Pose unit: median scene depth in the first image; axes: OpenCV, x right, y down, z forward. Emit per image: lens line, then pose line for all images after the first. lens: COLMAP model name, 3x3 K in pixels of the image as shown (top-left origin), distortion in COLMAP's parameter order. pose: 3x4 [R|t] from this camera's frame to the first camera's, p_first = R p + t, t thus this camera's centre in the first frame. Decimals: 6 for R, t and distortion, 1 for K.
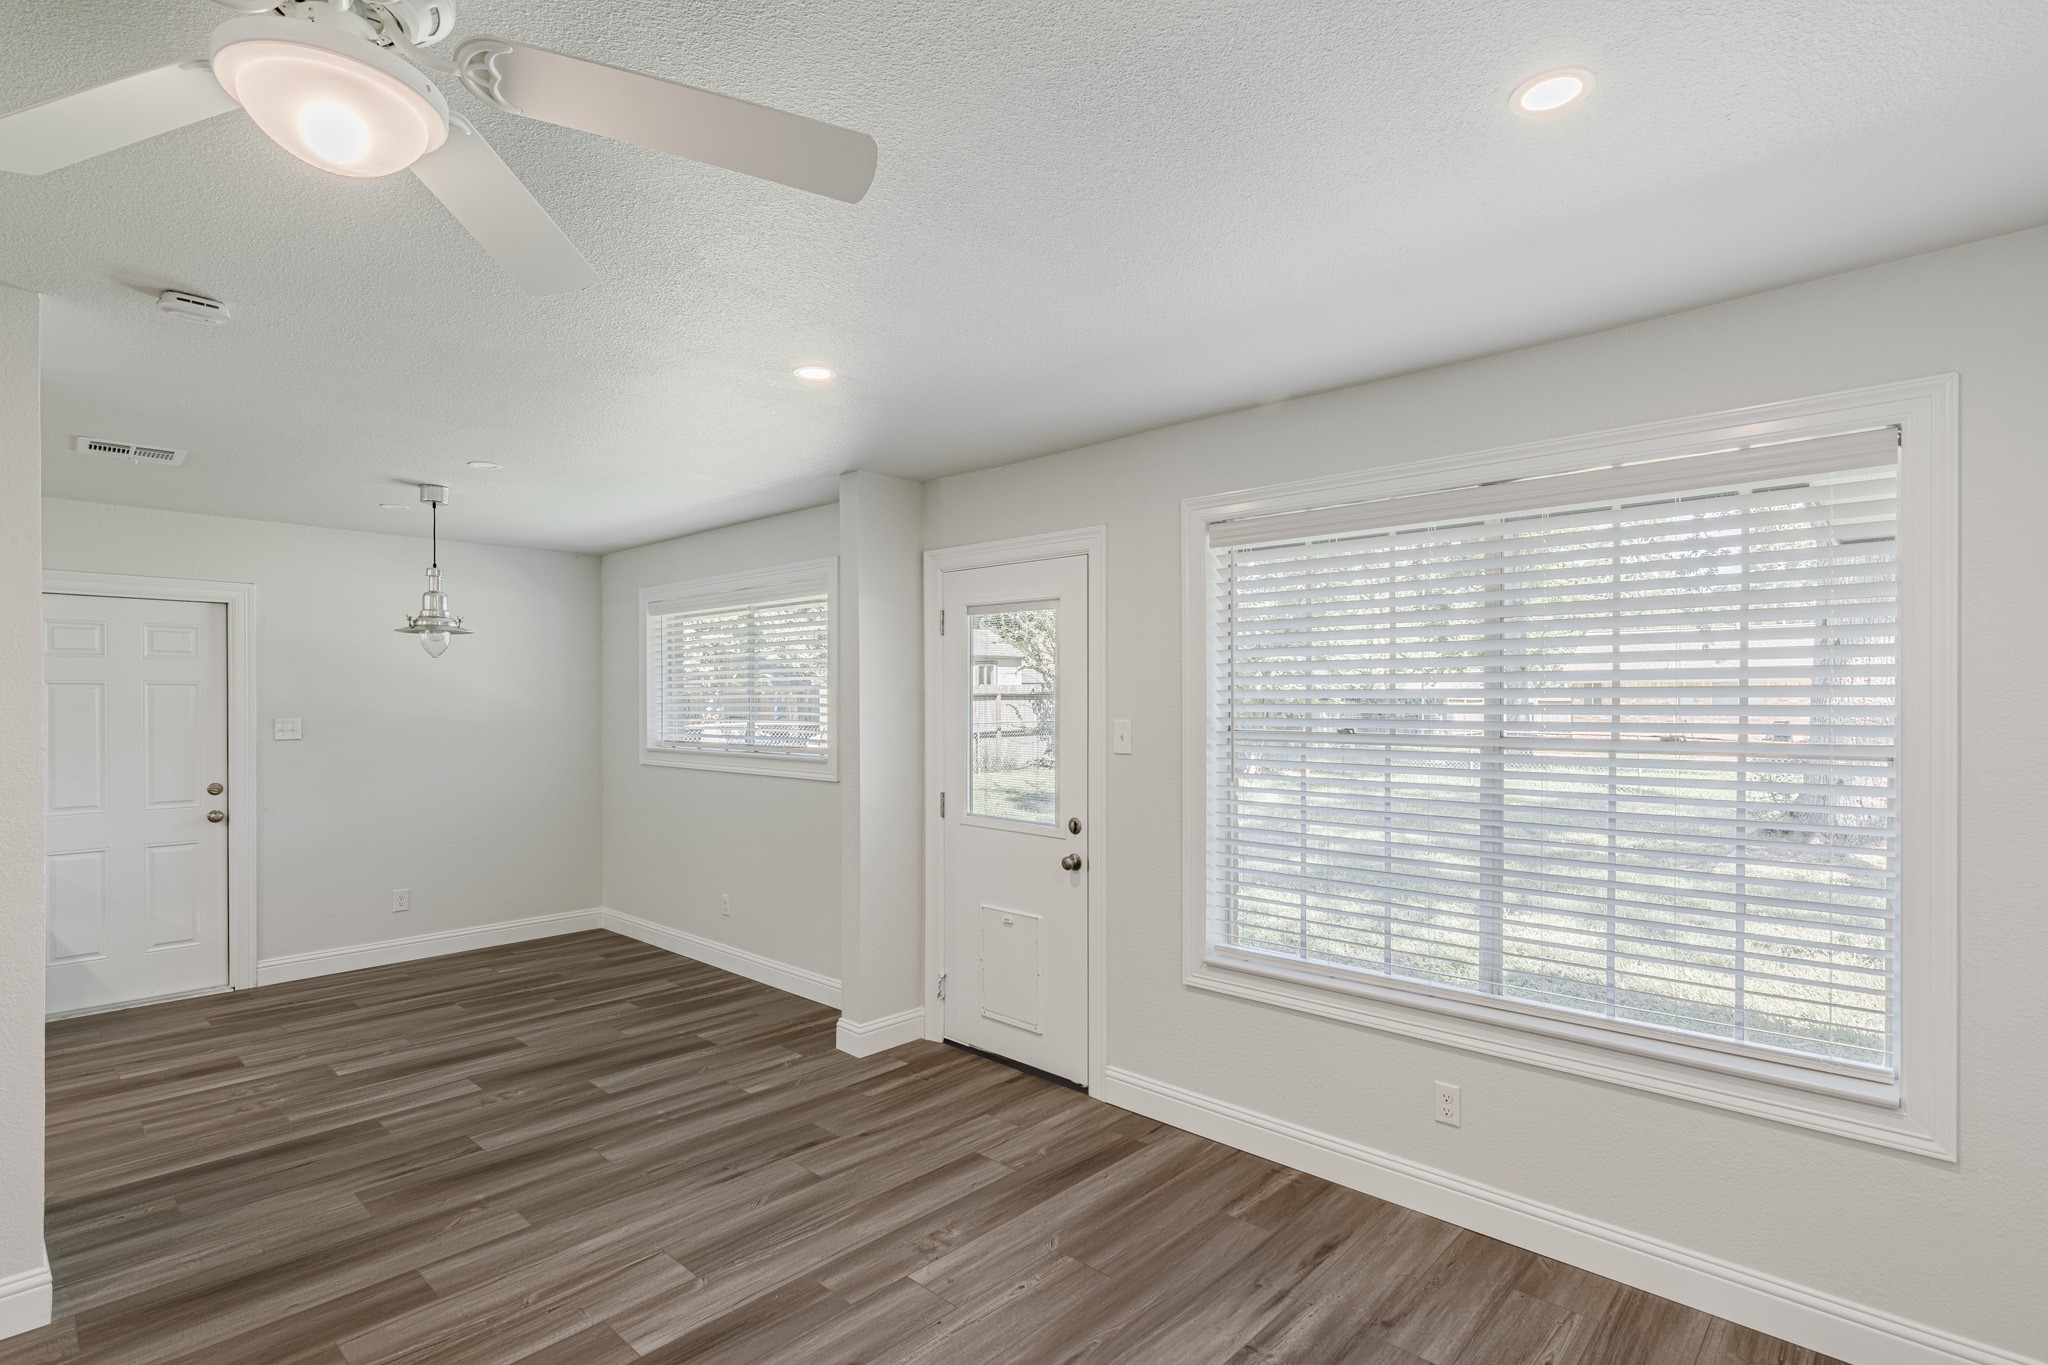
lens RADIAL K [[985.3, 0, 1023.4], [0, 985.3, 703.7], [0, 0, 1]] dist [0.000492, 0.003009]
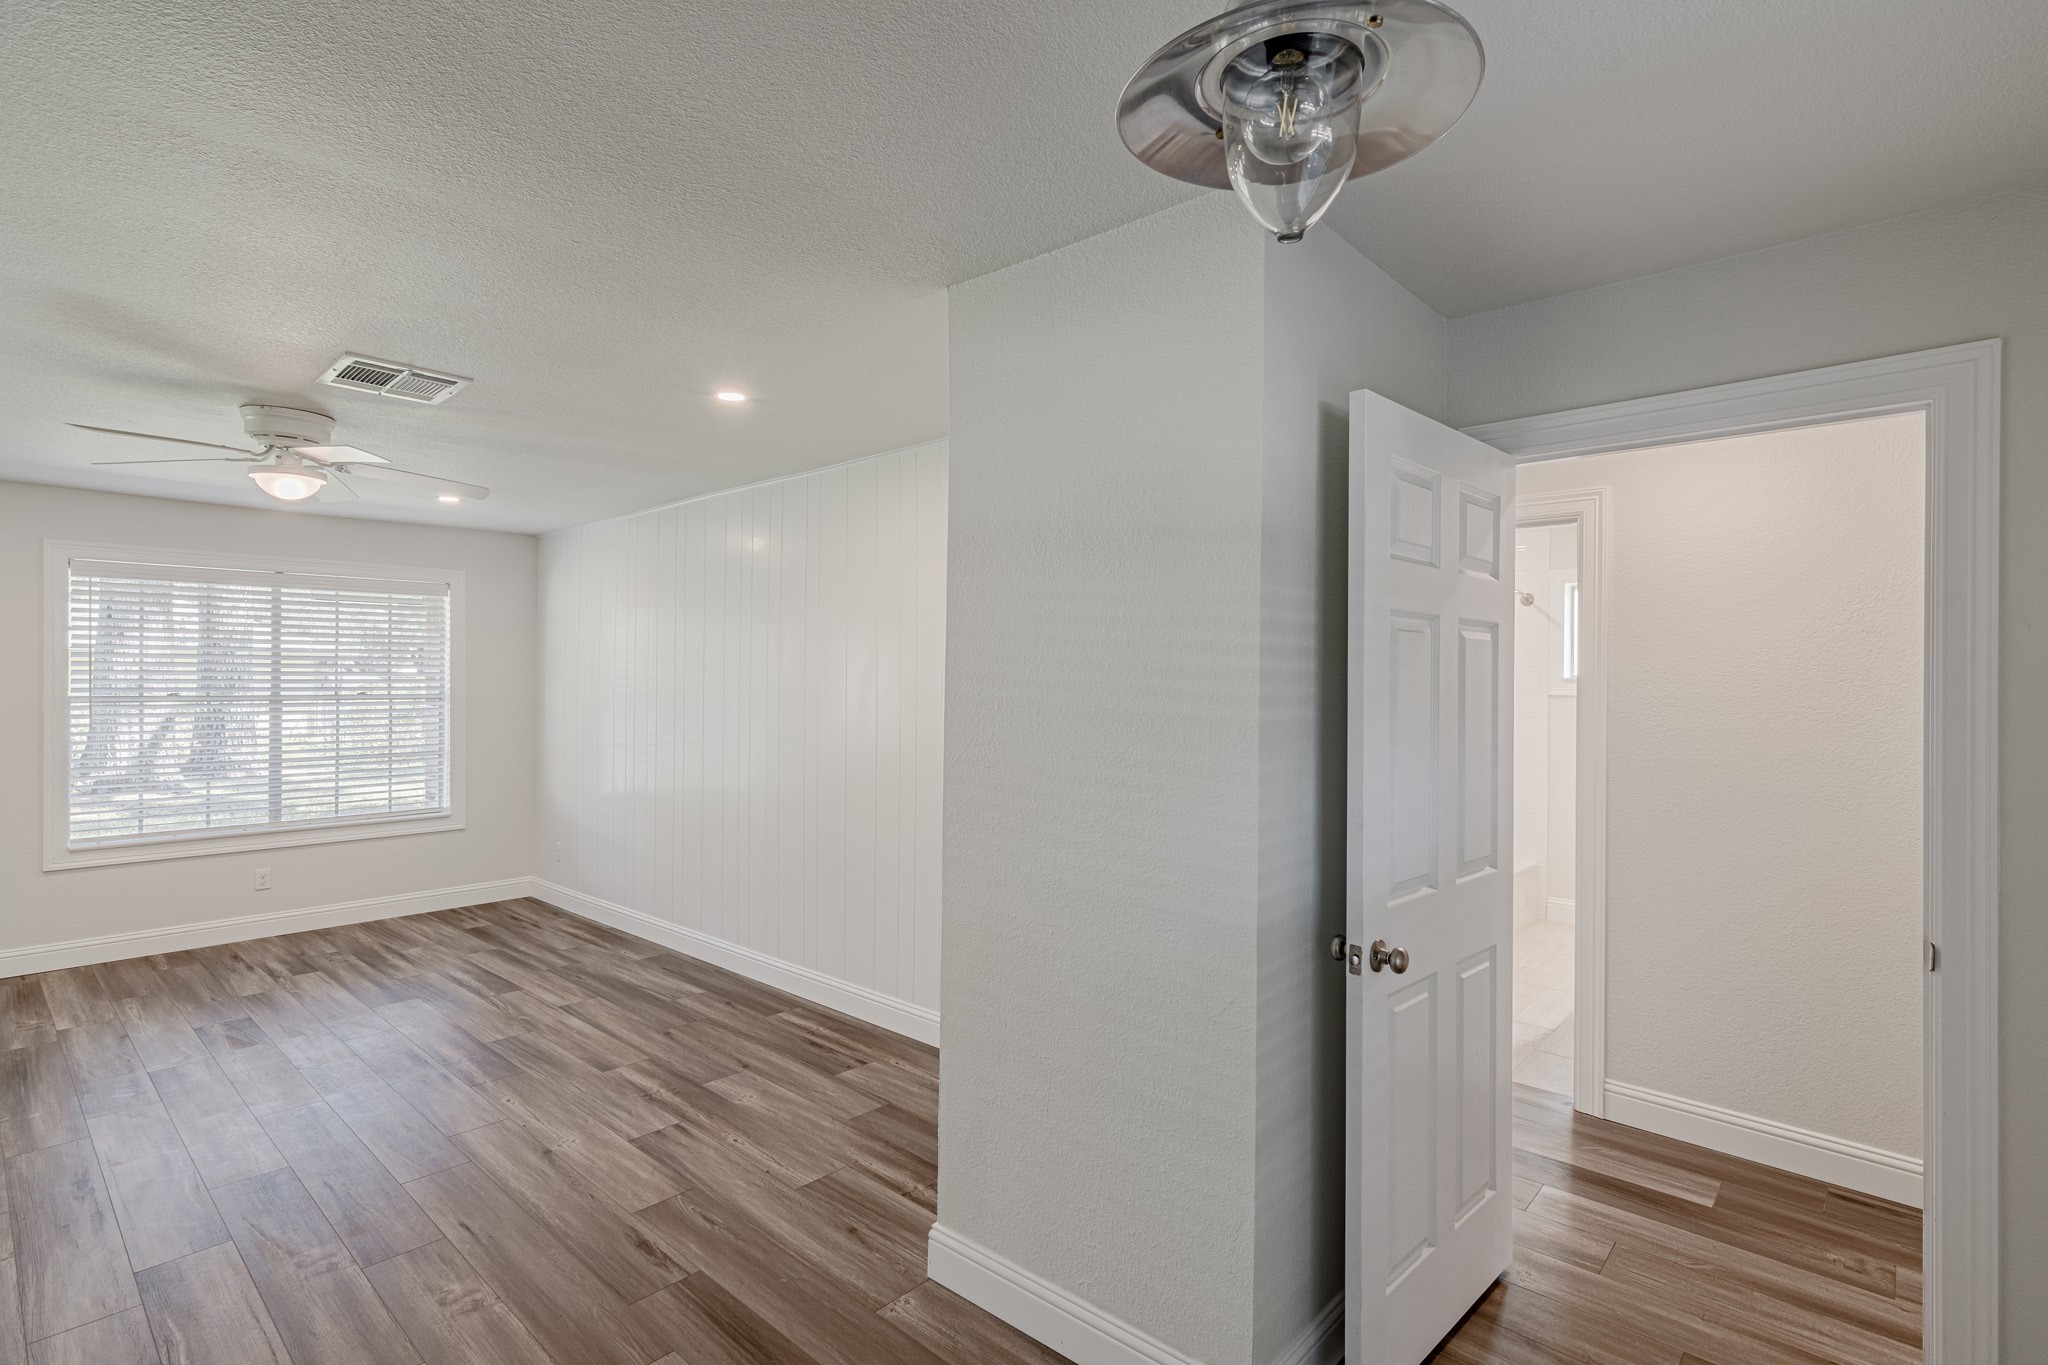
lens RADIAL K [[985.3, 0, 1019.7], [0, 985.3, 683.3], [0, 0, 1]] dist [0.000492, 0.003009]
pose [[-0.011118, -0.004851, 0.999926, -1.158814], [0.001161, 0.999987, 0.004865, 0.001061], [-0.999938, 0.001215, -0.011112, -0.372940]]
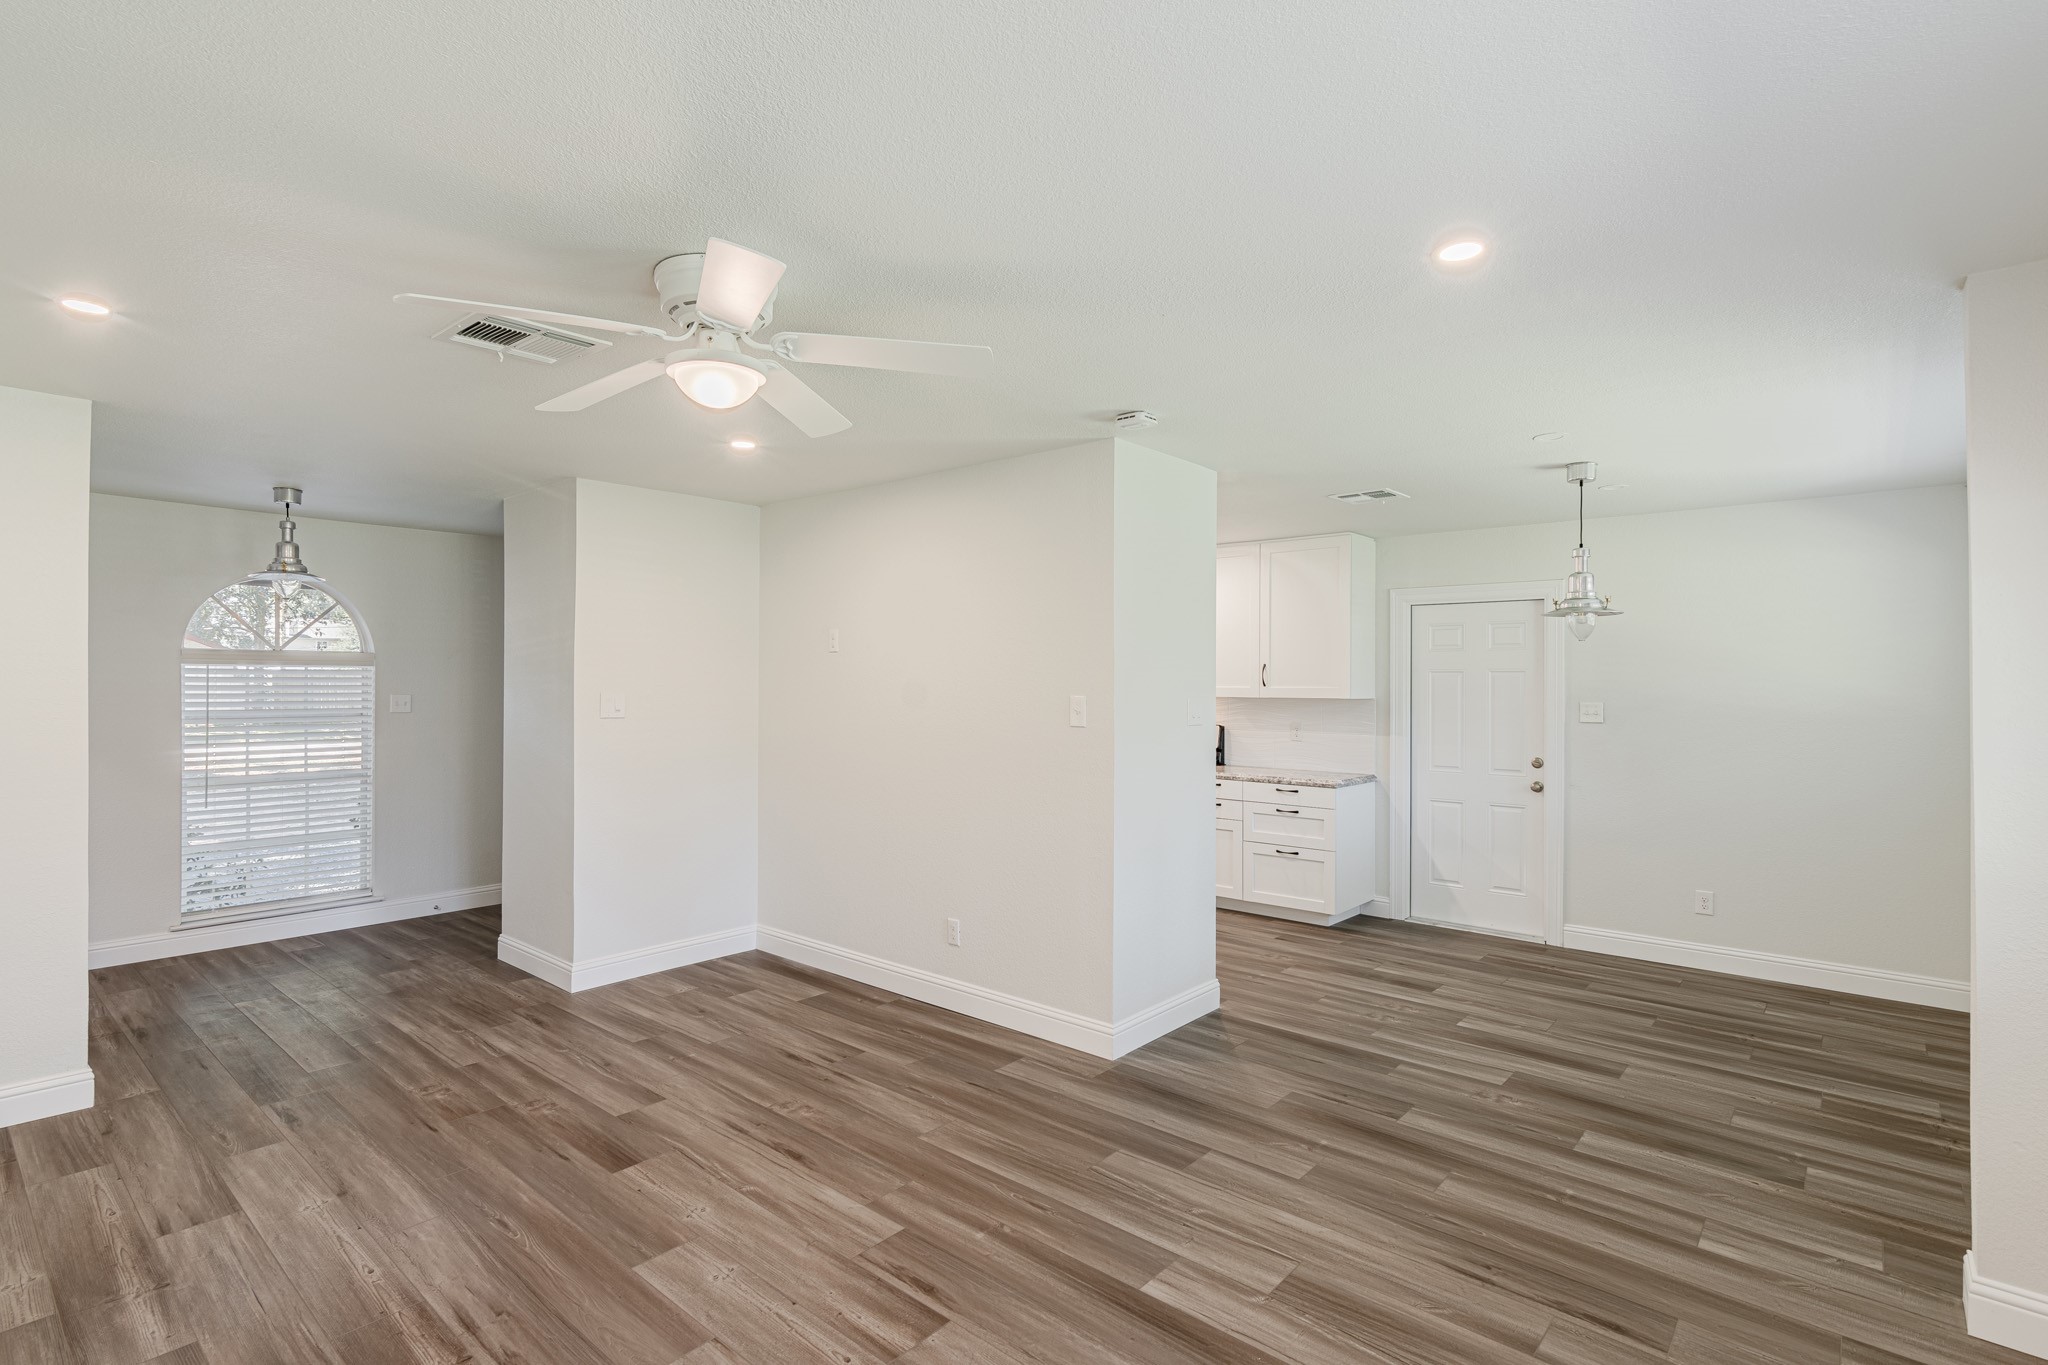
lens RADIAL K [[985.3, 0, 1018.2], [0, 985.3, 682.9], [0, 0, 1]] dist [0.000492, 0.003009]
pose [[0.034323, -0.000835, -0.999410, 0.396696], [-0.008766, 0.999961, -0.001137, 0.000362], [0.999372, 0.008800, 0.034315, 0.477075]]
